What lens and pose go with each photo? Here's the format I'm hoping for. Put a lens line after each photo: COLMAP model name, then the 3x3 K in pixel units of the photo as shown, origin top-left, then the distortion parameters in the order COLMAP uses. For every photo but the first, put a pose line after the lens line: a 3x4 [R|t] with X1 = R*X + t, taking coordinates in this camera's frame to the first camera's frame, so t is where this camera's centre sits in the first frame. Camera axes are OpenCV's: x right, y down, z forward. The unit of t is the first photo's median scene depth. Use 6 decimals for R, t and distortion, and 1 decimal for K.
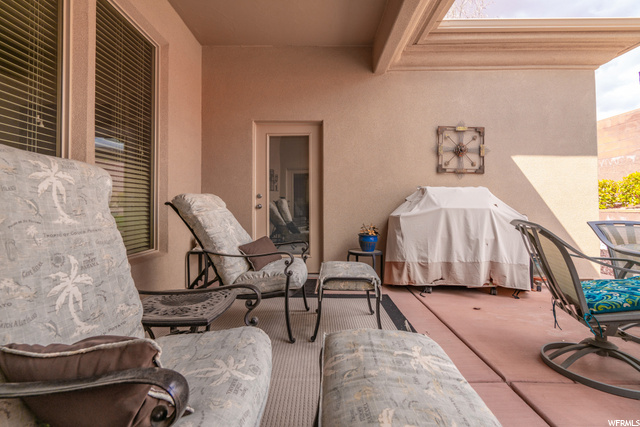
lens RADIAL K [[298.6, 0, 317.9], [0, 298.6, 197.5], [0, 0, 1]] dist [-0.001976, 0.001333]
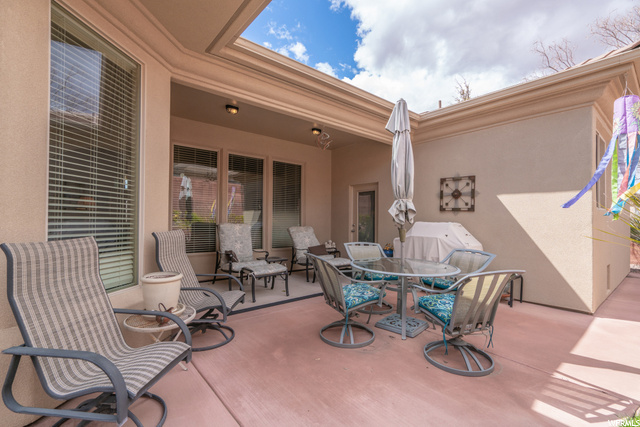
lens RADIAL K [[298.6, 0, 323.1], [0, 298.6, 216.7], [0, 0, 1]] dist [-0.001976, 0.001333]
pose [[0.664455, -0.002681, -0.747323, 1.246233], [0.009172, 0.999948, 0.004567, -0.076639], [0.747272, -0.009889, 0.664445, -0.415151]]
